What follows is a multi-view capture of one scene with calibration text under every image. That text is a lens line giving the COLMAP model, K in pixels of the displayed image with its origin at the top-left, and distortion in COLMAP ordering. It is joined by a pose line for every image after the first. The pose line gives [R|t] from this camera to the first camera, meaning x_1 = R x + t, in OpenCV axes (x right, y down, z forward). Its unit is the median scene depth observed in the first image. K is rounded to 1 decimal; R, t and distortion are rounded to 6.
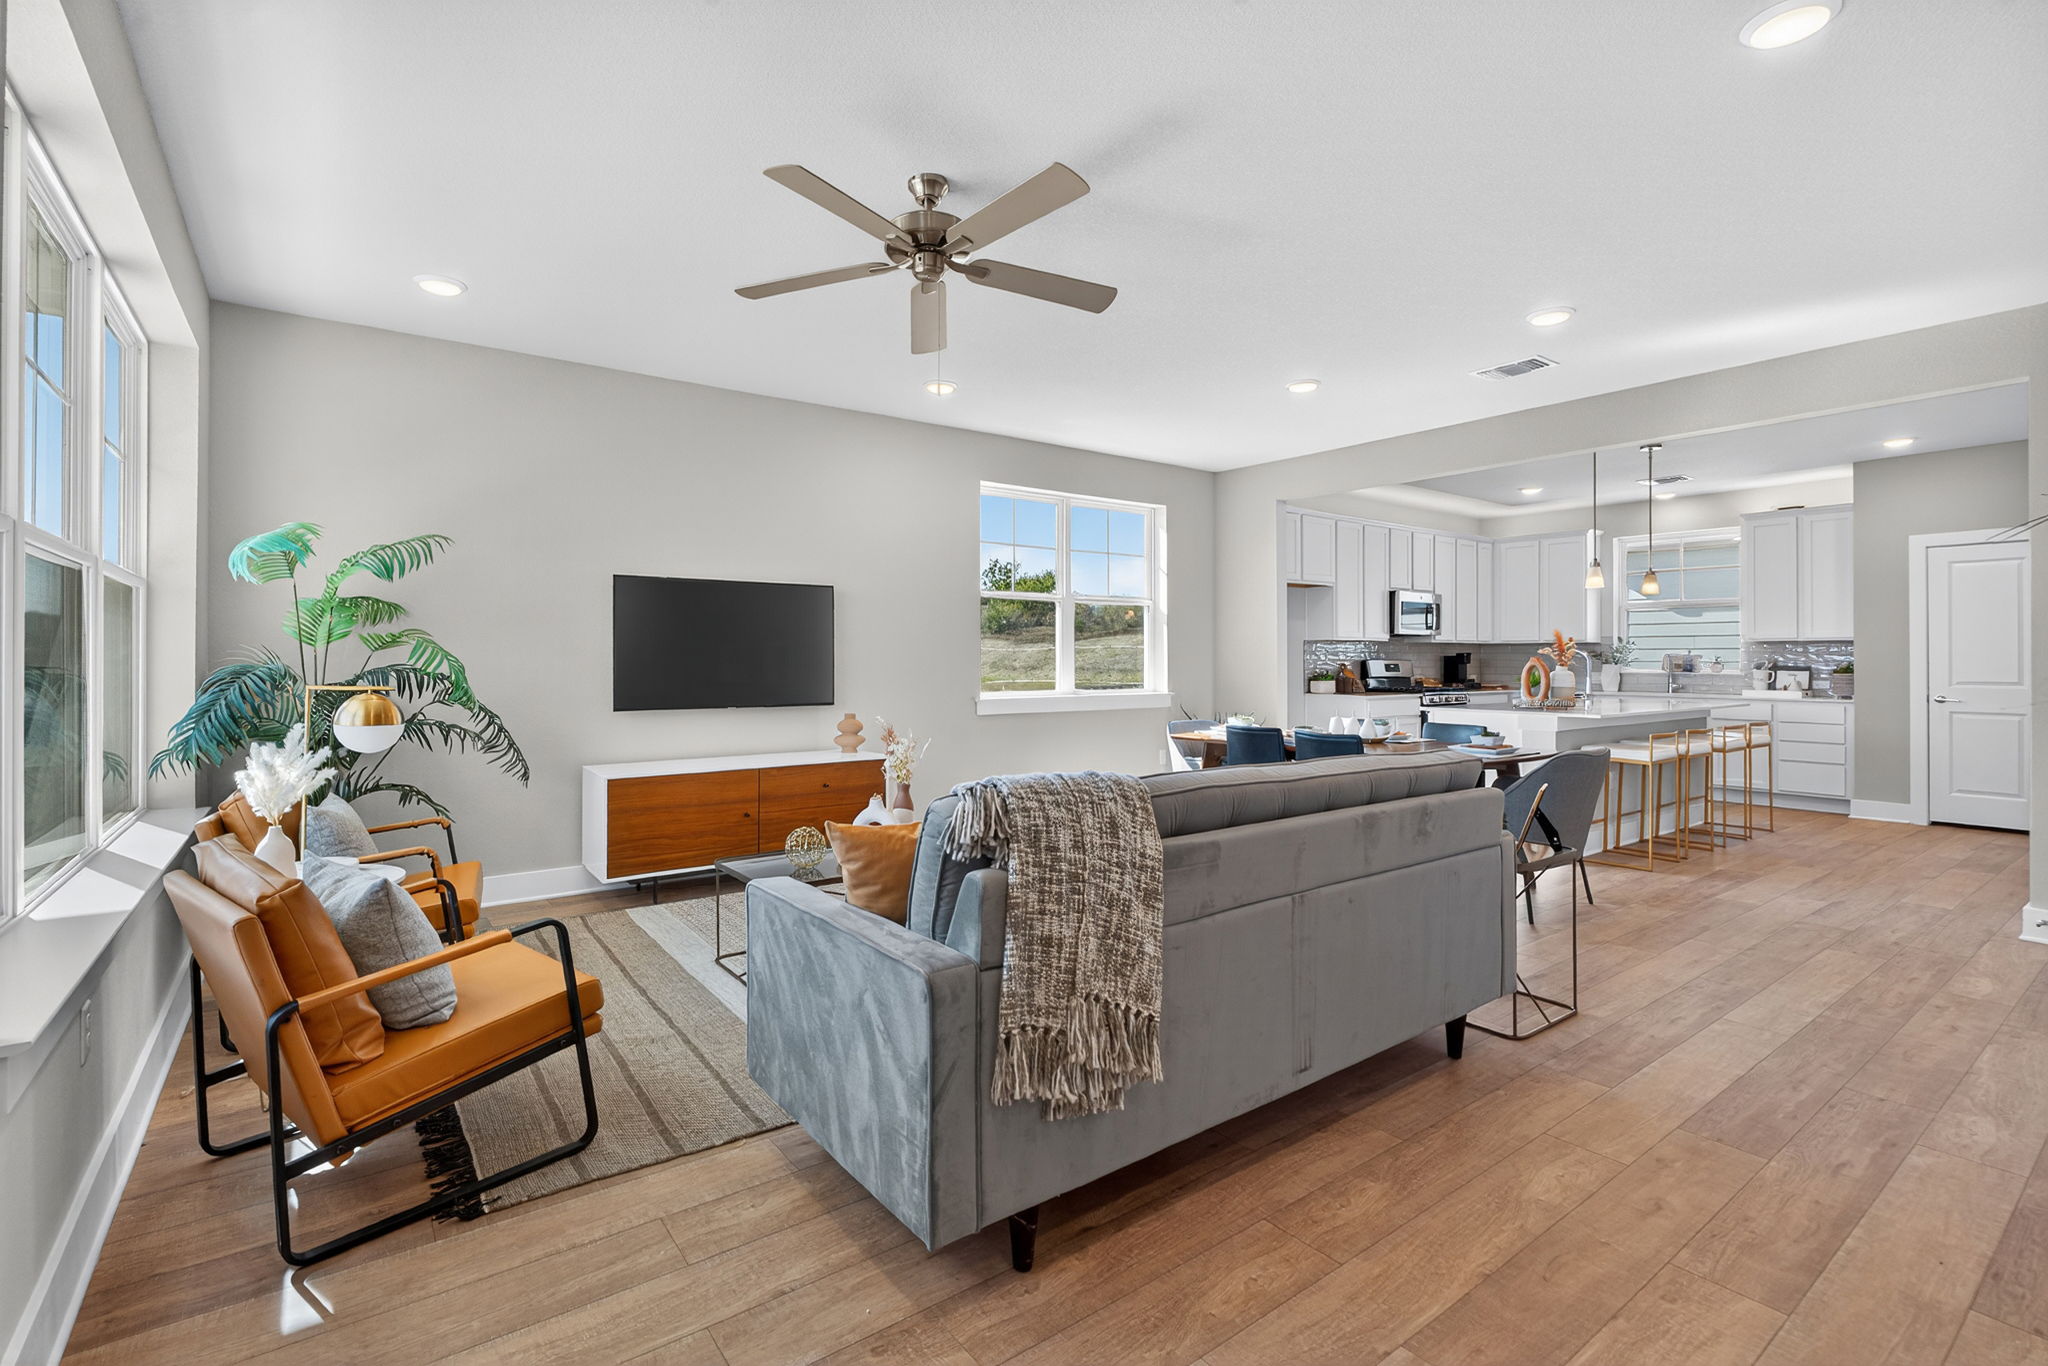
lens RADIAL K [[935.4, 0, 1018.7], [0, 935.4, 653.8], [0, 0, 1]] dist [0.001233, -0.000712]
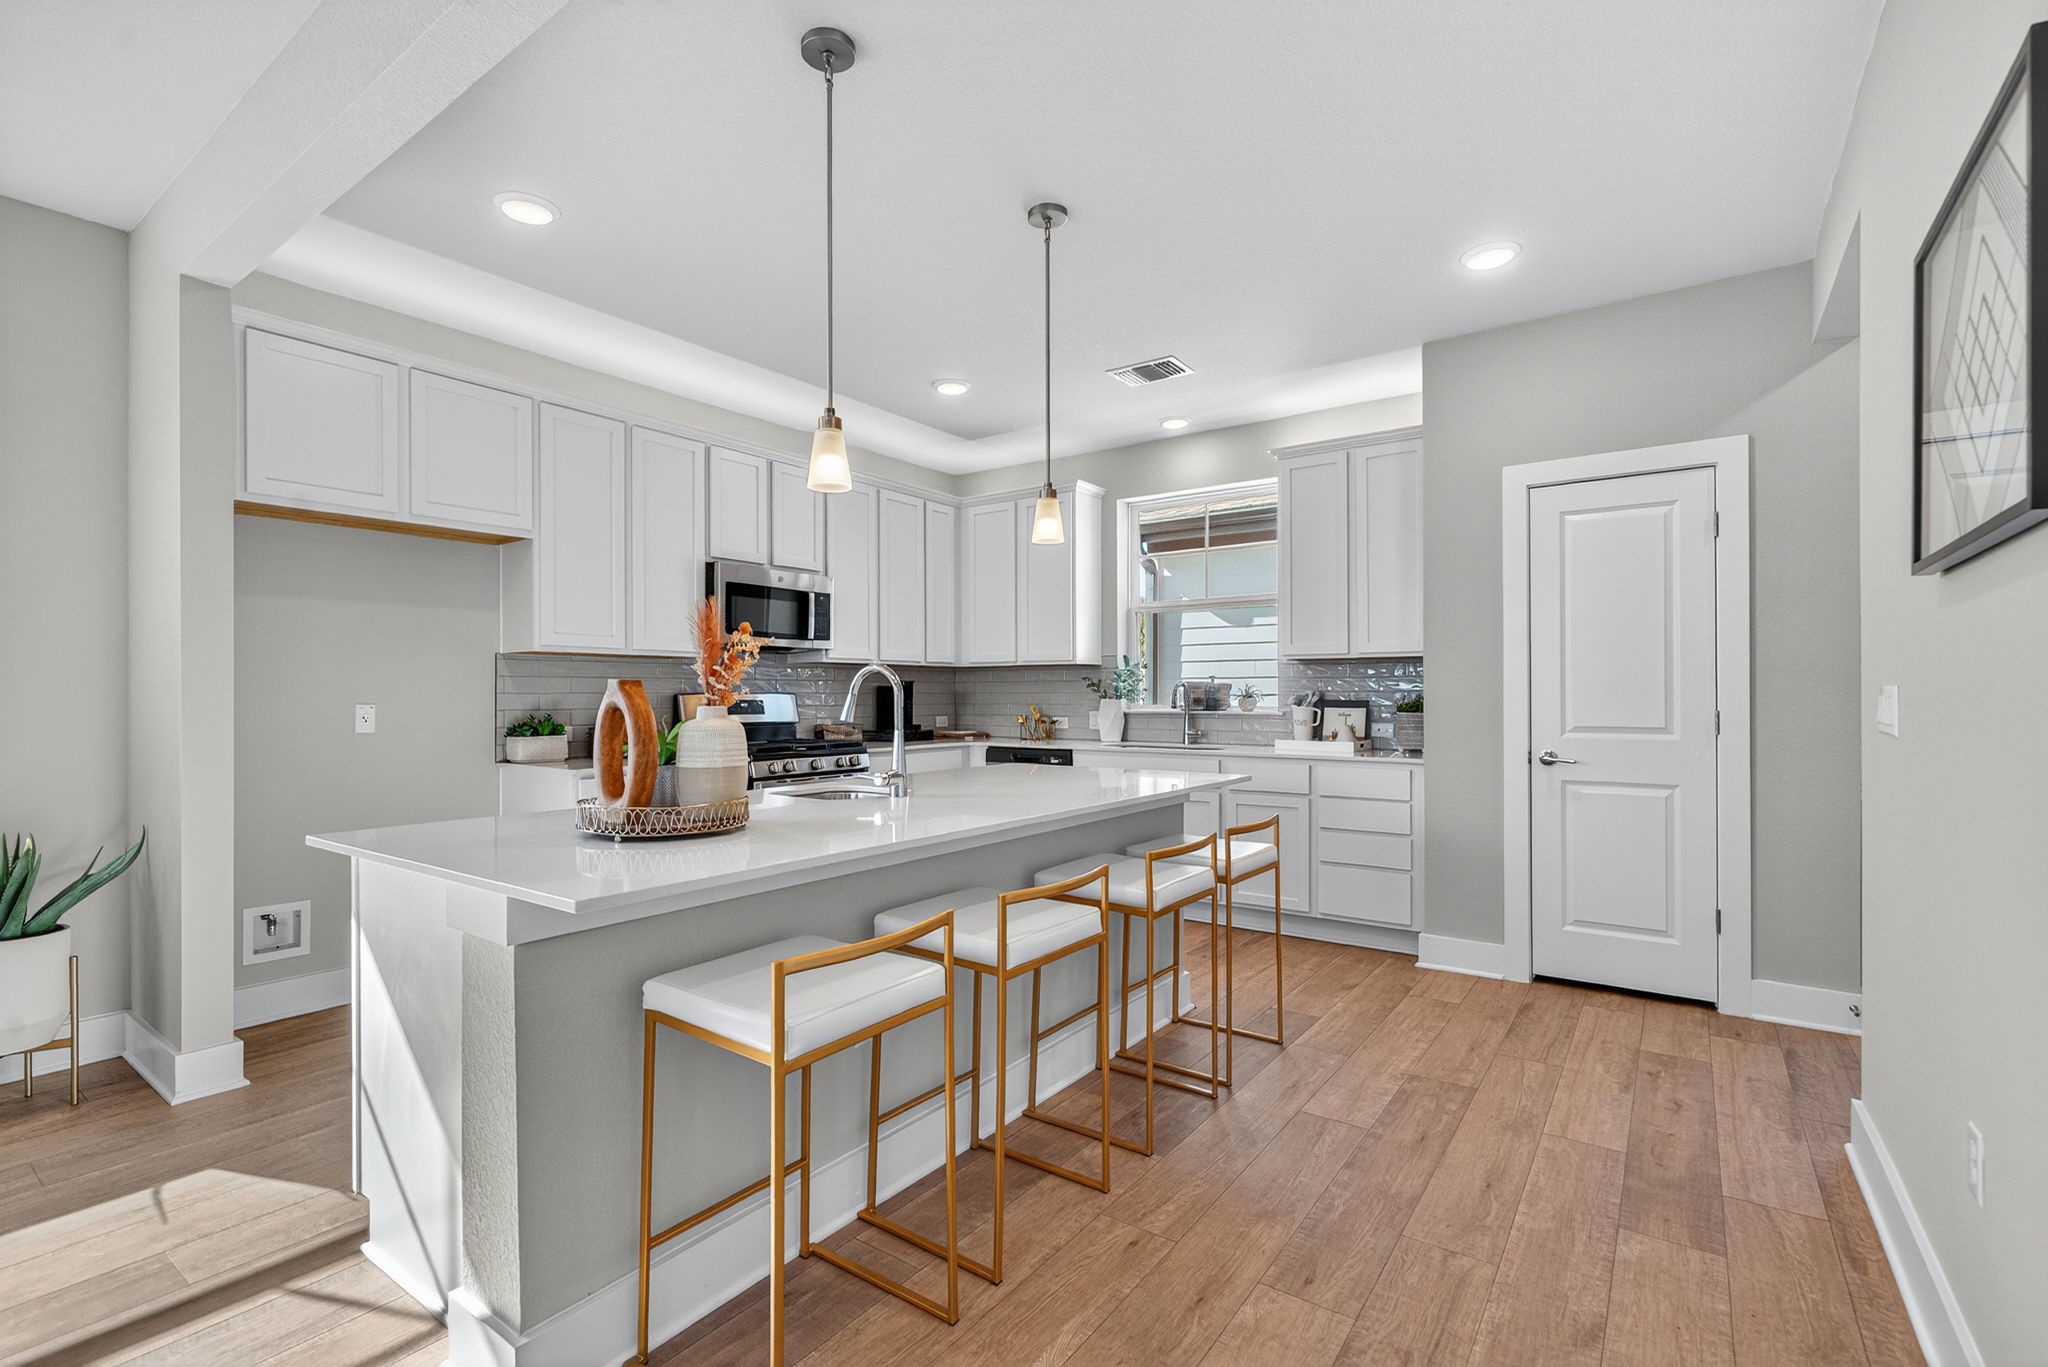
lens RADIAL K [[935.4, 0, 1020.9], [0, 935.4, 692.5], [0, 0, 1]] dist [0.001233, -0.000712]
pose [[0.952685, -0.002752, 0.303948, 0.443575], [0.001809, 0.999993, 0.003384, 0.005509], [-0.303955, -0.002674, 0.952682, 0.485084]]
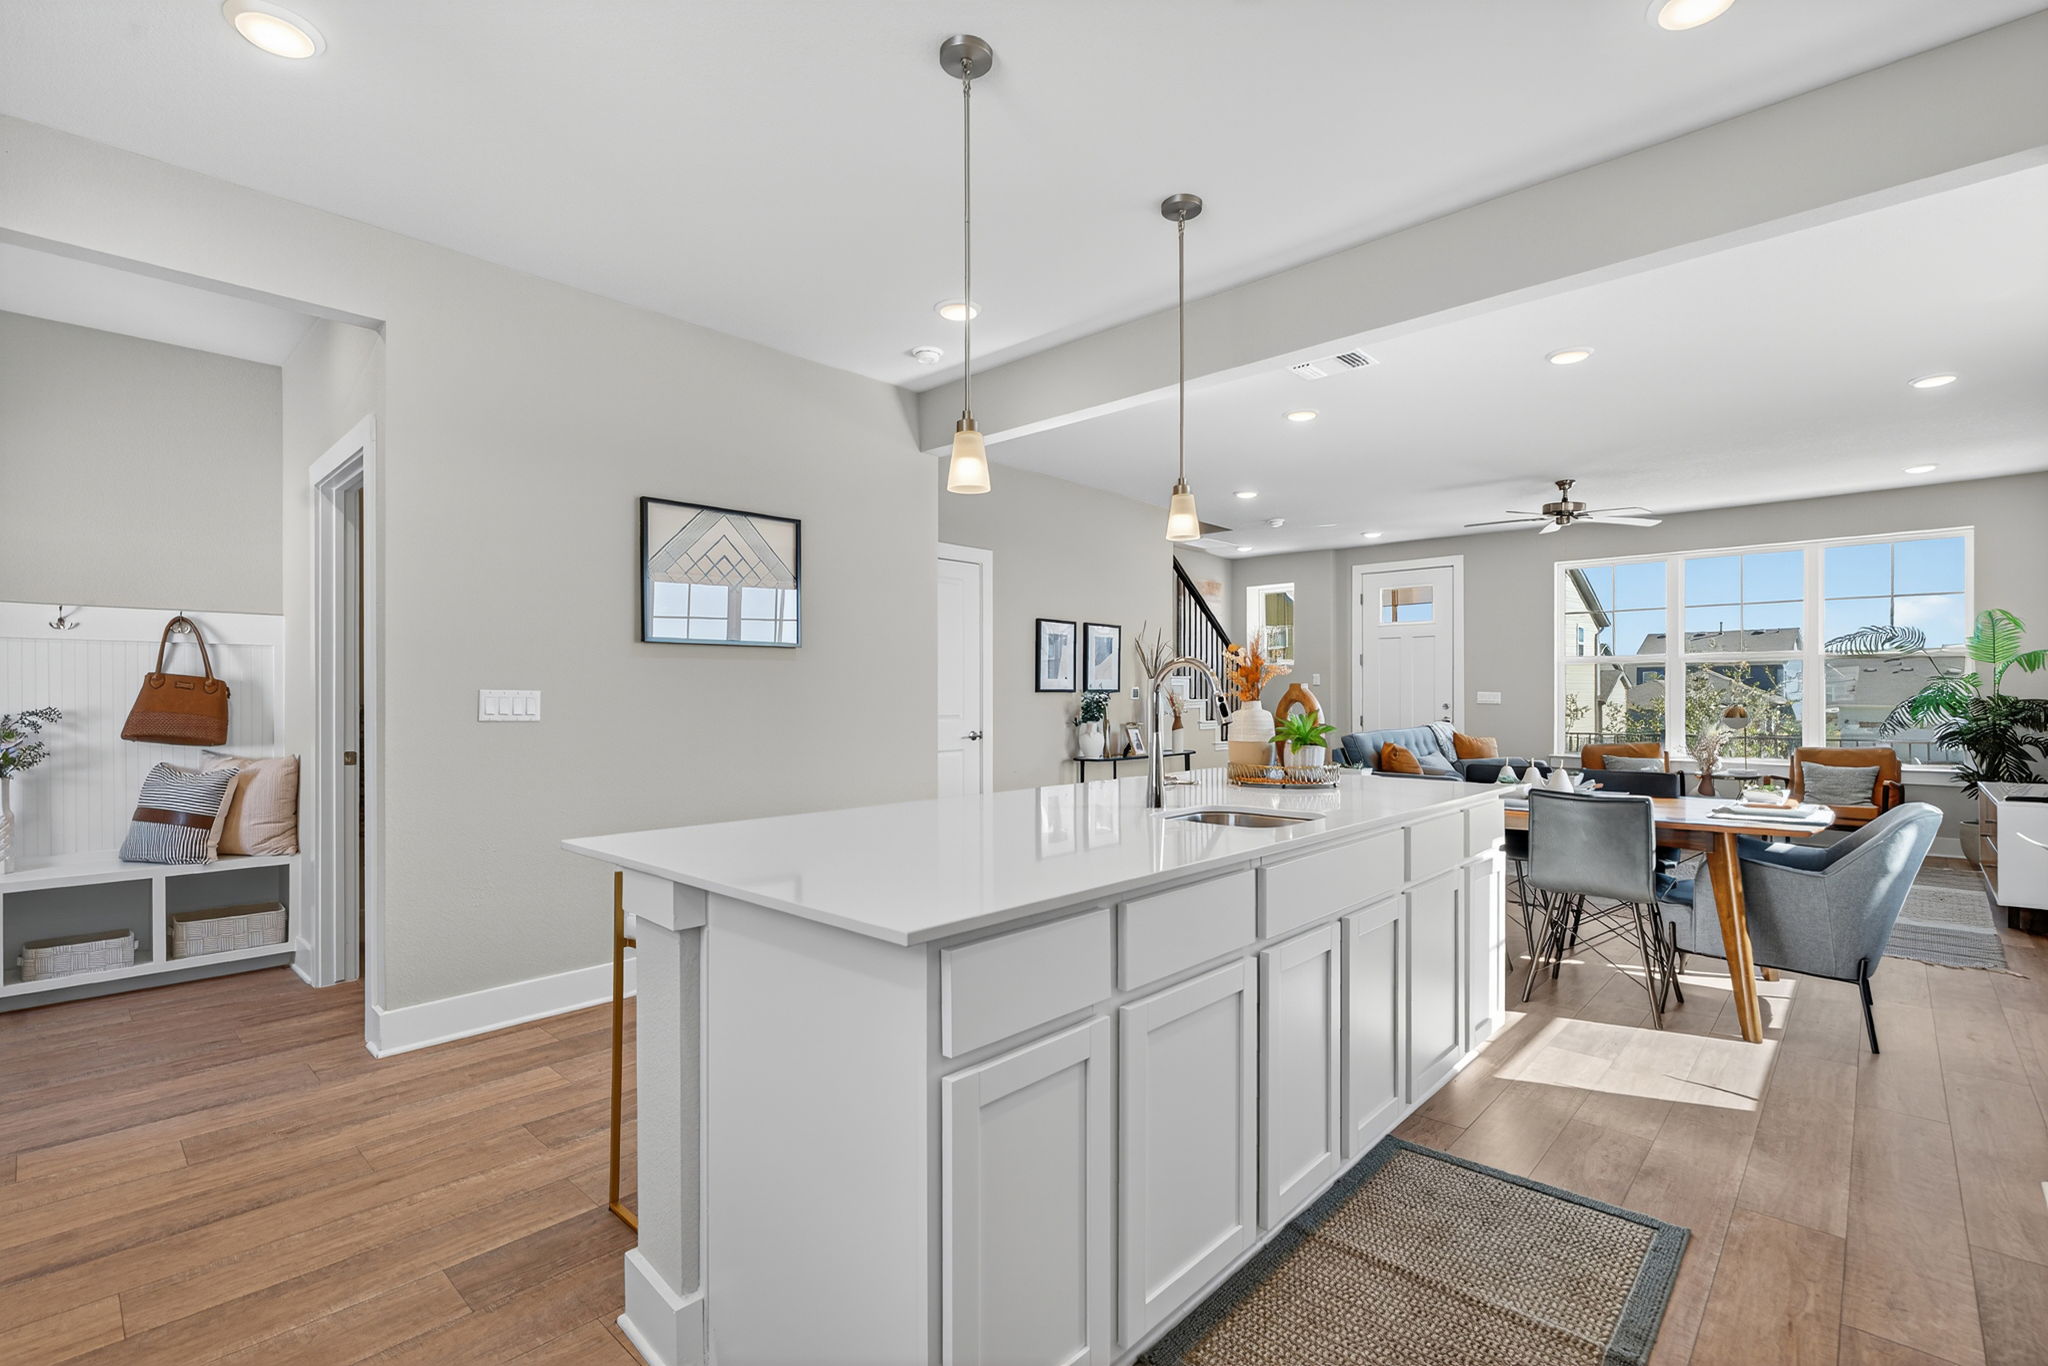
lens RADIAL K [[935.4, 0, 1024.0], [0, 935.4, 690.6], [0, 0, 1]] dist [0.001233, -0.000712]
pose [[-0.984613, -0.002329, -0.174732, 0.610320], [-0.000919, 0.999966, -0.008147, 0.009118], [0.174745, -0.007861, -0.984582, 1.156835]]
